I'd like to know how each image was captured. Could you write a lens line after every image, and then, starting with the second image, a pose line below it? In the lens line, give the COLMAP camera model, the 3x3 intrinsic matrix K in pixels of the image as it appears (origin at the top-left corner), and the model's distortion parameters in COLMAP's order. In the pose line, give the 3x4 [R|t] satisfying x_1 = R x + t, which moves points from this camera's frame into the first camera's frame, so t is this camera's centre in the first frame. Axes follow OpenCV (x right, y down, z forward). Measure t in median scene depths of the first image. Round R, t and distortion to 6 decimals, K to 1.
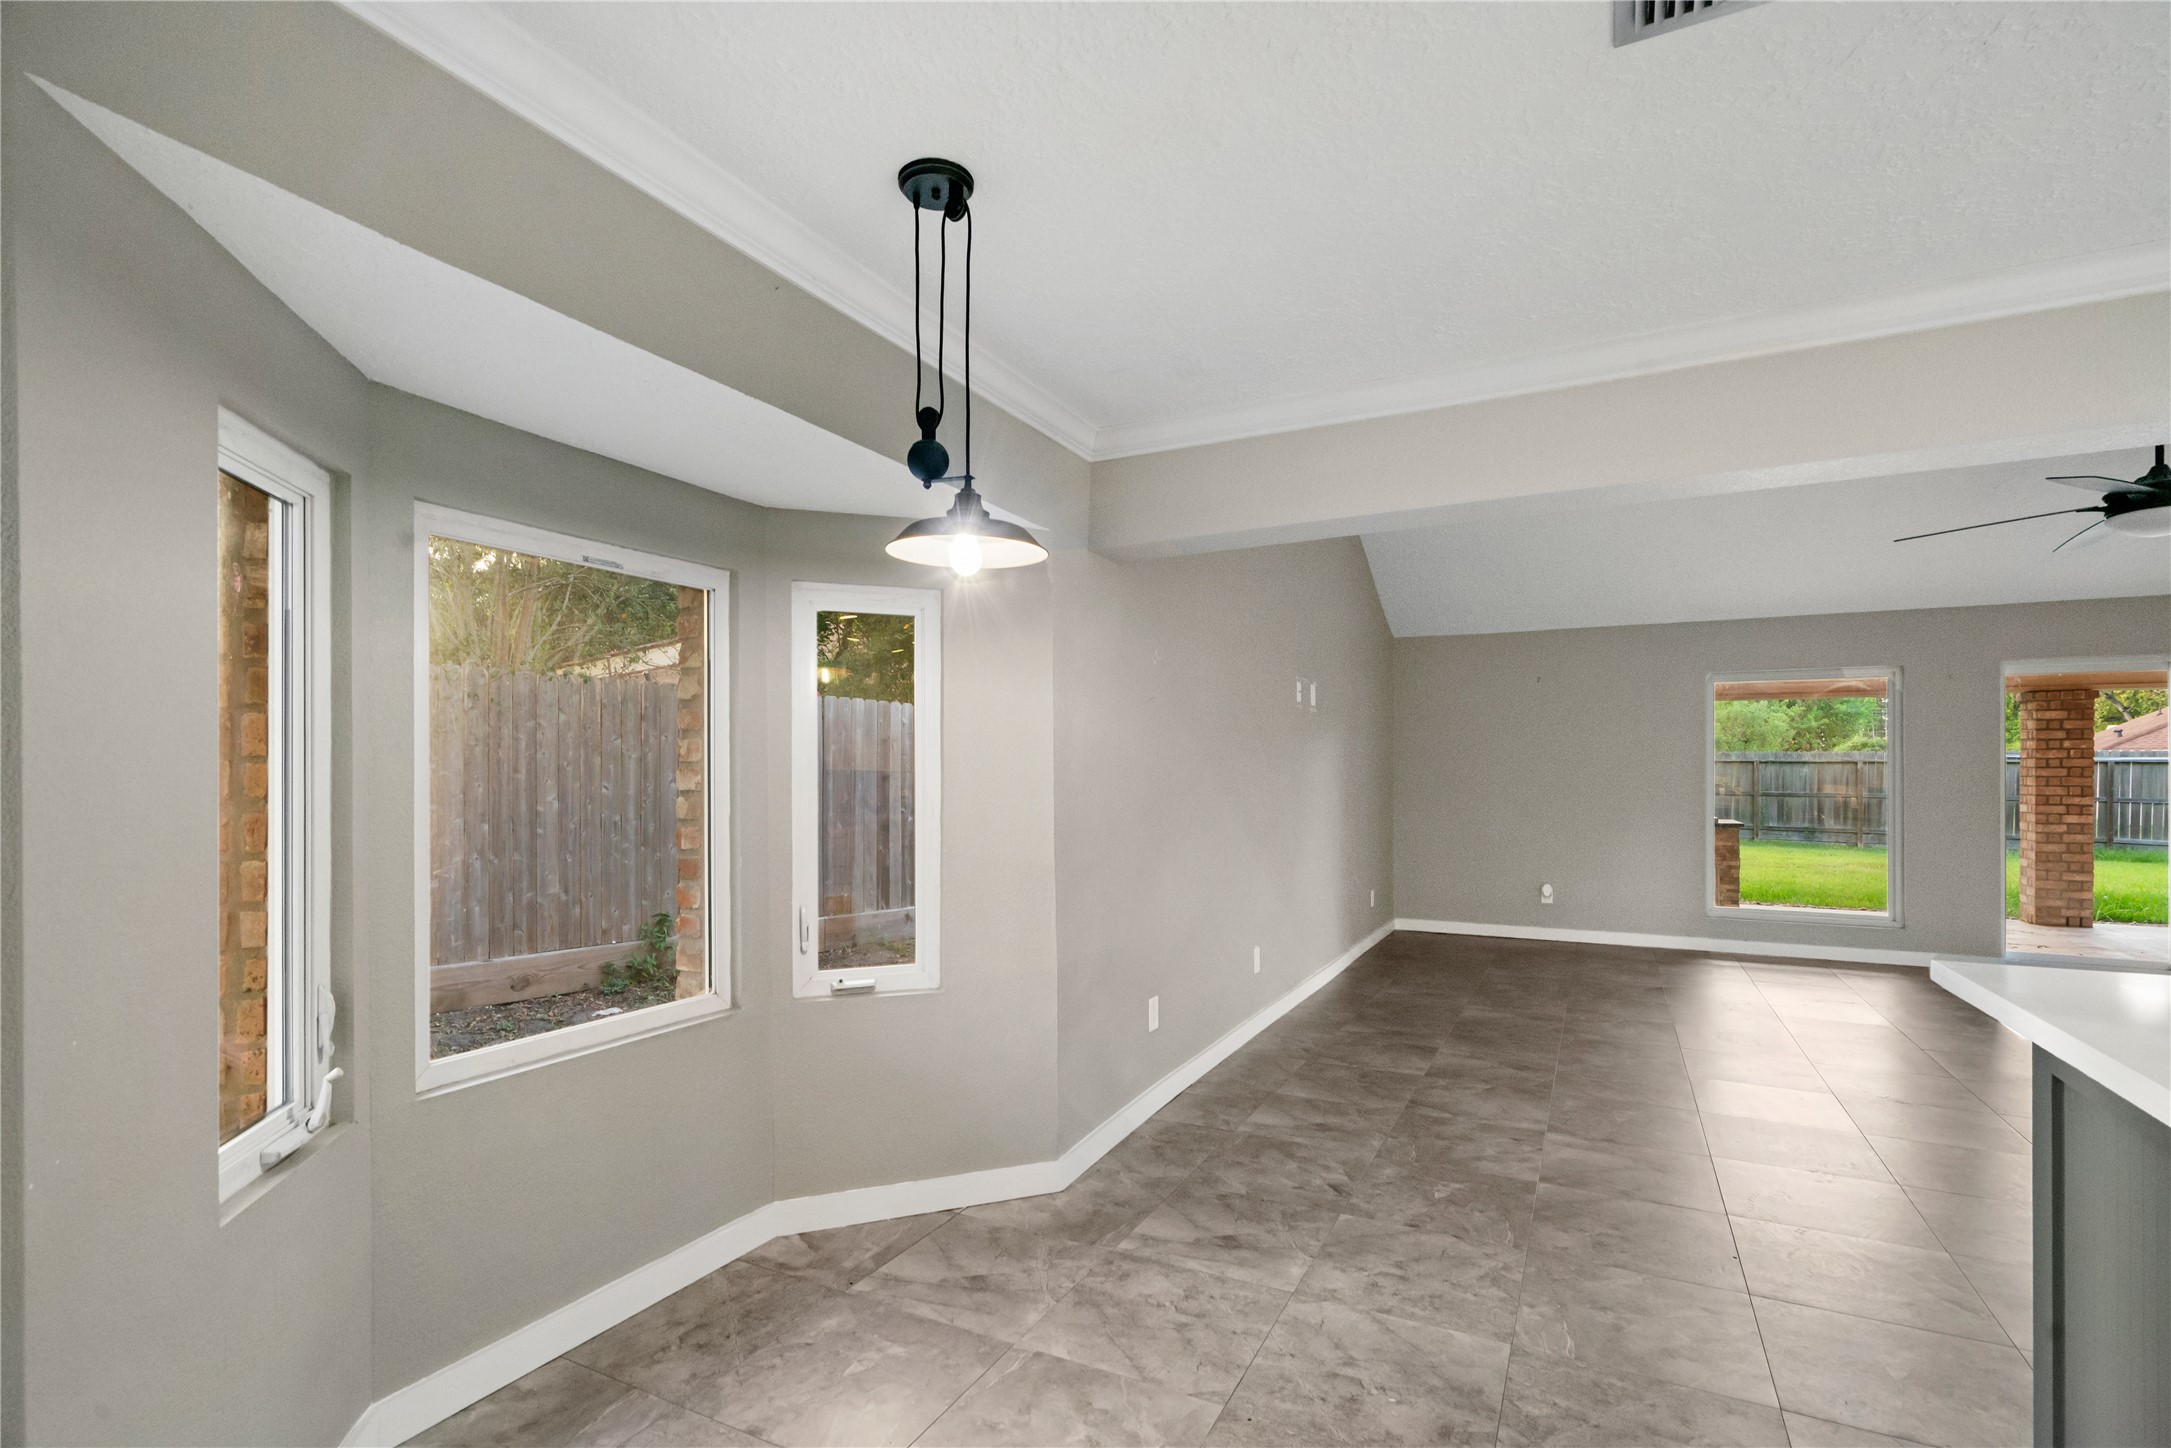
lens RADIAL K [[1019.1, 0, 1110.6], [0, 1019.1, 760.3], [0, 0, 1]] dist [0.013464, 0.000584]
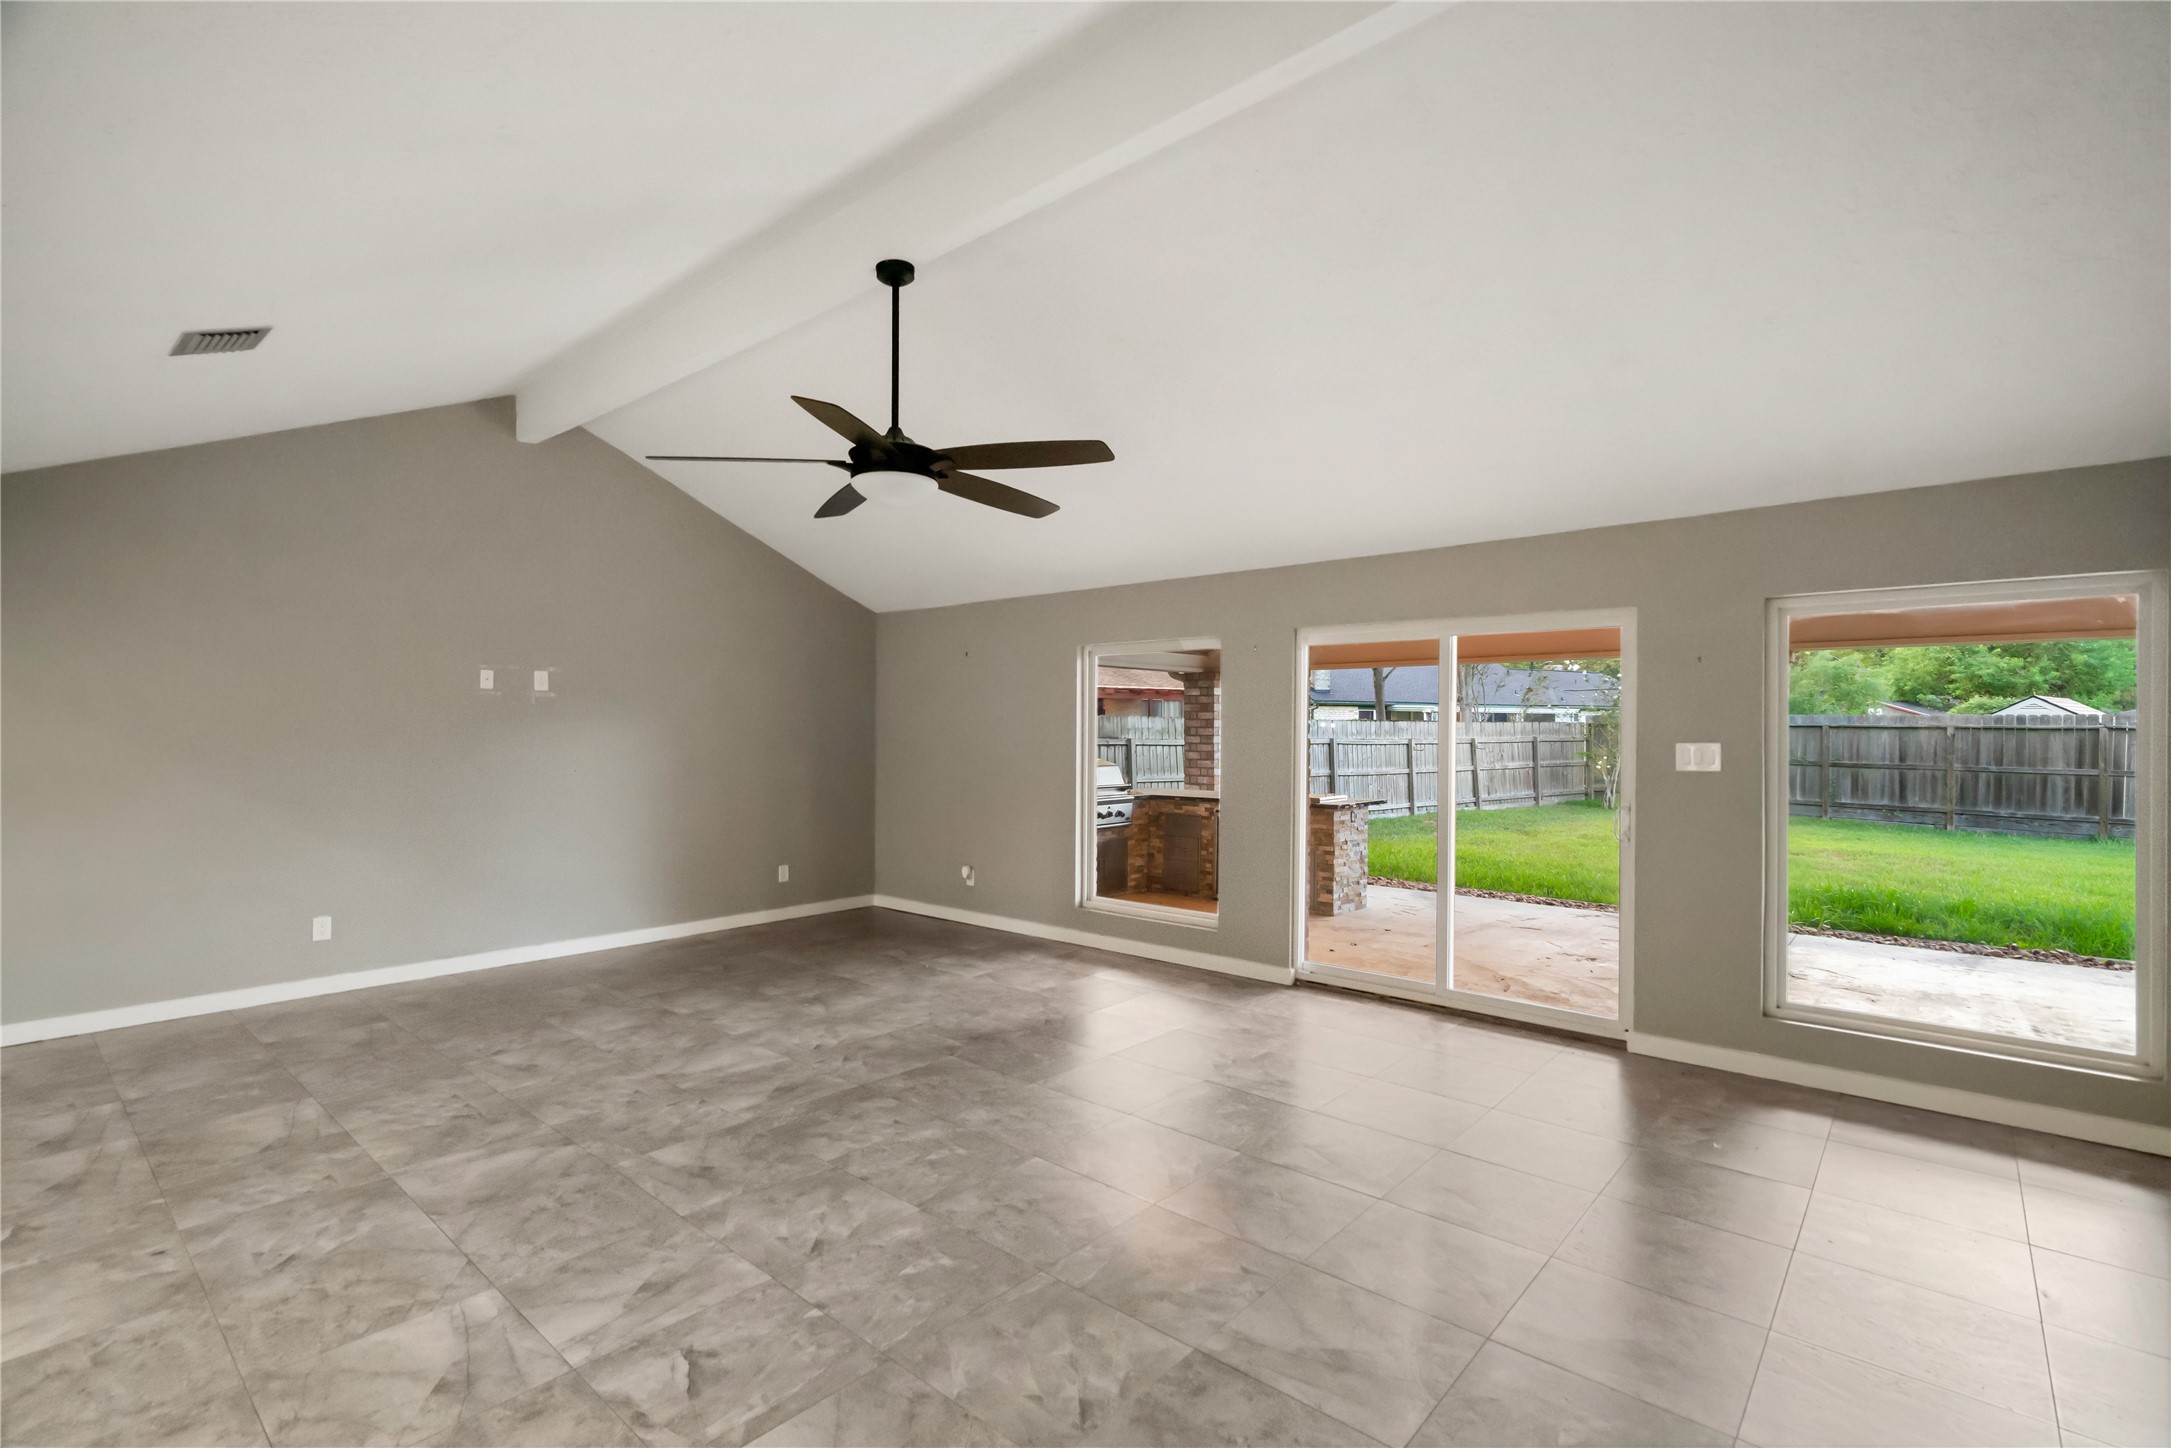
lens RADIAL K [[986.6, 0, 1080.0], [0, 986.6, 728.8], [0, 0, 1]] dist [-0.001445, 0.000721]
pose [[0.963029, 0.003531, -0.269376, 0.418244], [-0.000400, 0.999932, 0.011674, -0.009899], [0.269399, -0.011135, 0.962964, 0.065453]]
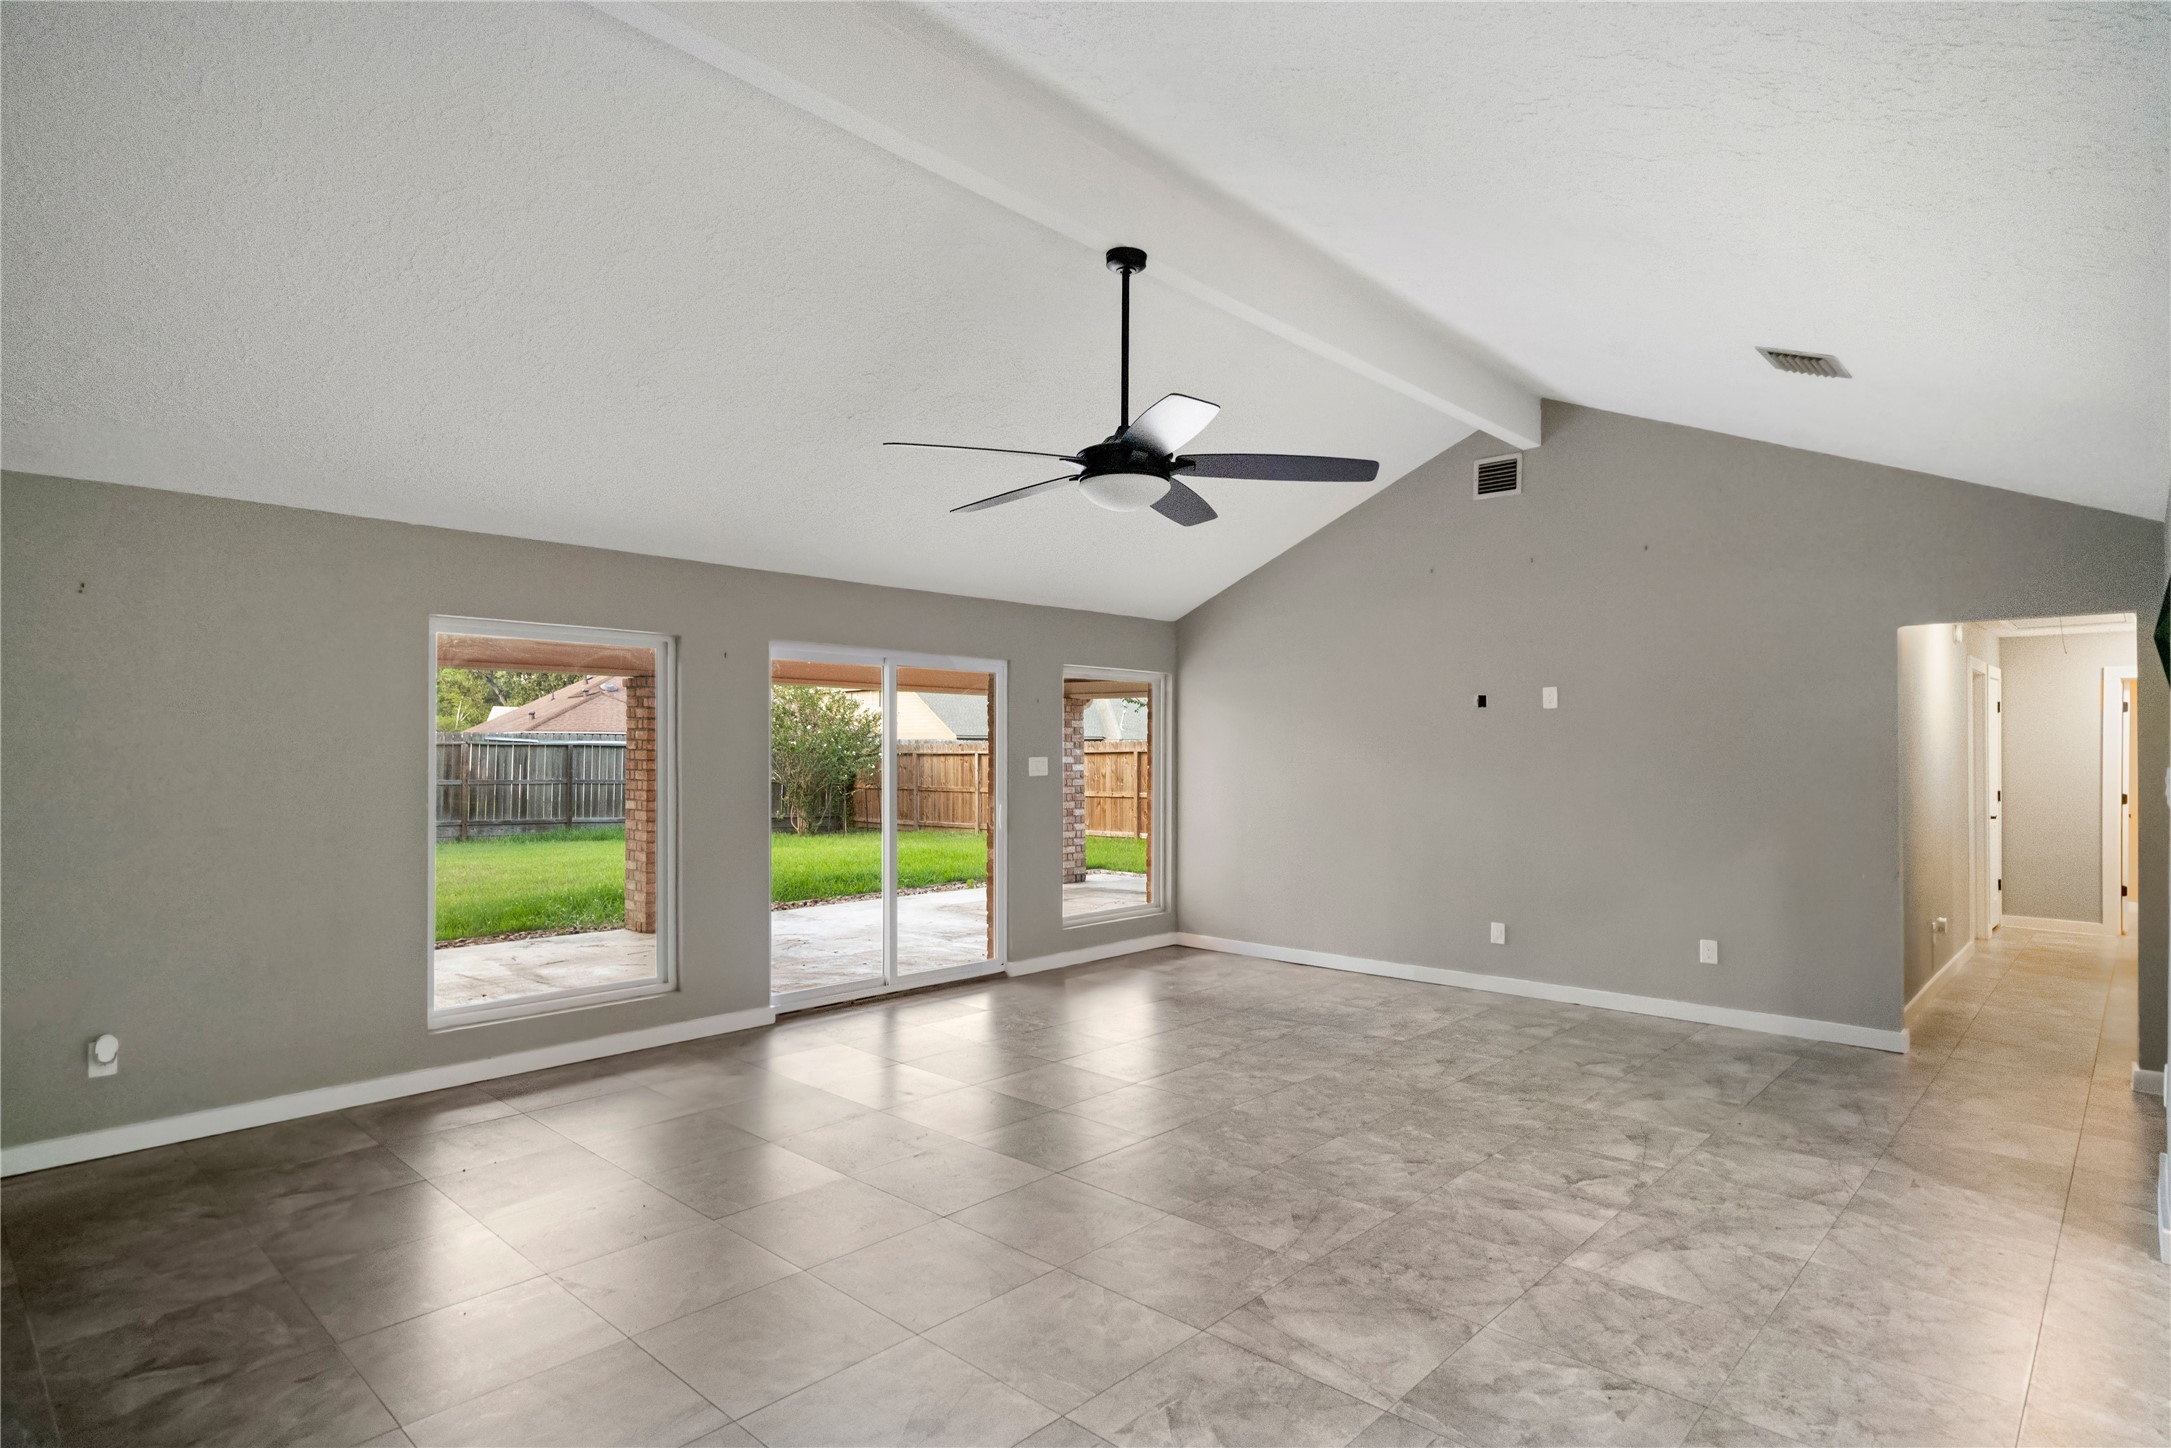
lens RADIAL K [[1140.3, 0, 1078.5], [0, 1140.3, 749.4], [0, 0, 1]] dist [0.010705, -0.000272]
pose [[0.303654, 0.000322, 0.952782, 0.035581], [-0.013483, 0.999901, 0.003960, -0.007940], [-0.952687, -0.014049, 0.303628, 0.226236]]
